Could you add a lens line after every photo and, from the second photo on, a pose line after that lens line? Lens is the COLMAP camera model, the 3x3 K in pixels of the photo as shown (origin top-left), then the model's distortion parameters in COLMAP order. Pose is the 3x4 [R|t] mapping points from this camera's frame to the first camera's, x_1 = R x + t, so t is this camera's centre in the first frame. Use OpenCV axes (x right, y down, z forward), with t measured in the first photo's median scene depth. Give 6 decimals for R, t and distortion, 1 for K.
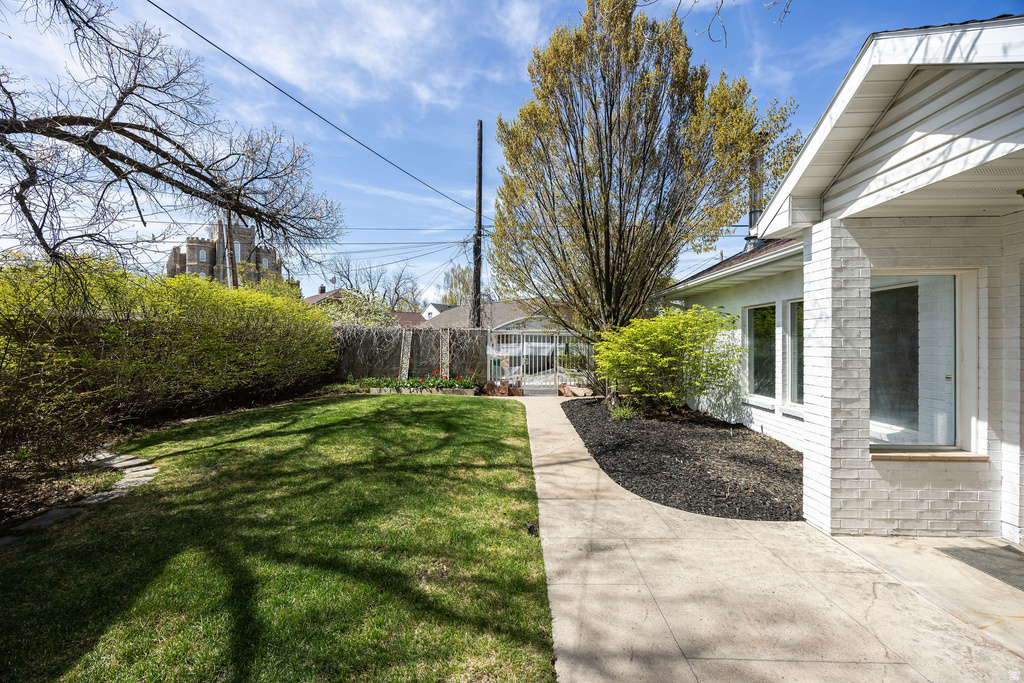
lens RADIAL K [[393.9, 0, 508.0], [0, 393.9, 342.1], [0, 0, 1]] dist [0.000446, 0.000112]
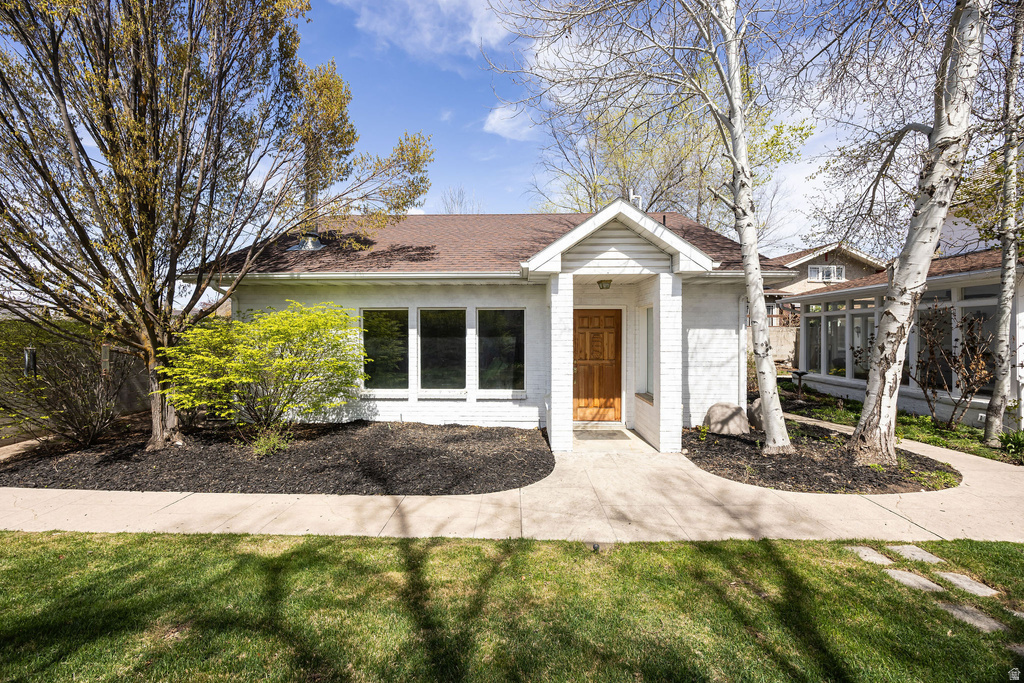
lens RADIAL K [[393.9, 0, 510.1], [0, 393.9, 337.2], [0, 0, 1]] dist [0.000446, 0.000112]
pose [[-0.020400, -0.007360, 0.999765, -0.662201], [-0.000756, 0.999973, 0.007346, -0.027840], [-0.999792, -0.000606, -0.020405, 0.928256]]
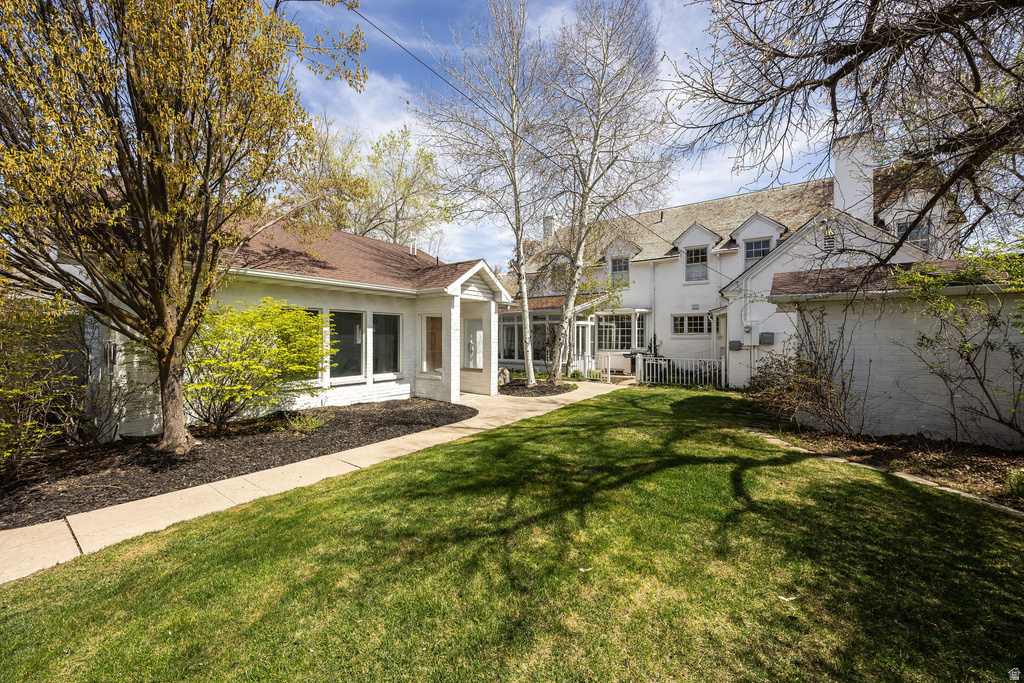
lens RADIAL K [[393.9, 0, 501.2], [0, 393.9, 339.3], [0, 0, 1]] dist [0.000446, 0.000112]
pose [[-0.831945, -0.001224, 0.554857, -0.790171], [-0.000670, 0.999999, 0.001201, 0.005542], [-0.554858, 0.000627, -0.831945, 2.360356]]
